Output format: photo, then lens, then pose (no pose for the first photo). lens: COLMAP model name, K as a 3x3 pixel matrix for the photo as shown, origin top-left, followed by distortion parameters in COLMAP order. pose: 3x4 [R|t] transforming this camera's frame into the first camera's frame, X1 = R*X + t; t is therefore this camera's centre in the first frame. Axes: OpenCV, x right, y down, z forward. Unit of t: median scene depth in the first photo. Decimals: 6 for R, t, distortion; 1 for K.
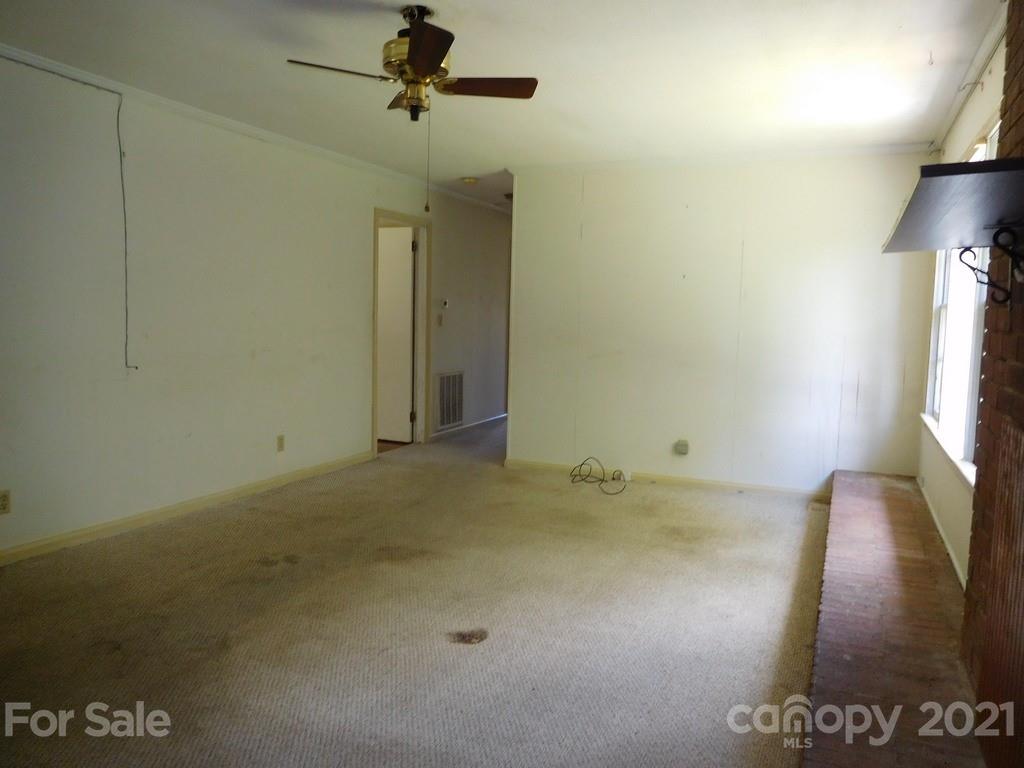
lens RADIAL K [[752.9, 0, 518.8], [0, 752.9, 382.1], [0, 0, 1]] dist [-0.028616, -0.003320]
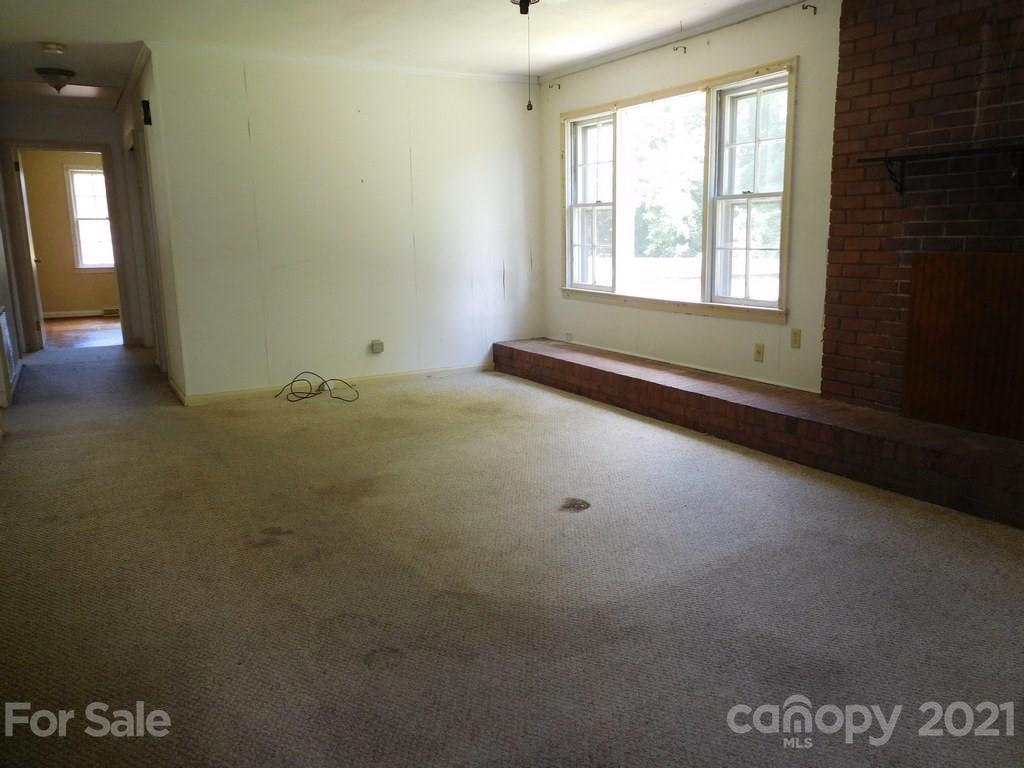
lens RADIAL K [[752.9, 0, 520.3], [0, 752.9, 388.3], [0, 0, 1]] dist [-0.028616, -0.003320]
pose [[0.580851, -0.199442, 0.789199, -0.765798], [0.100469, 0.979672, 0.173632, -0.028744], [-0.807786, -0.021564, 0.589081, 0.320457]]
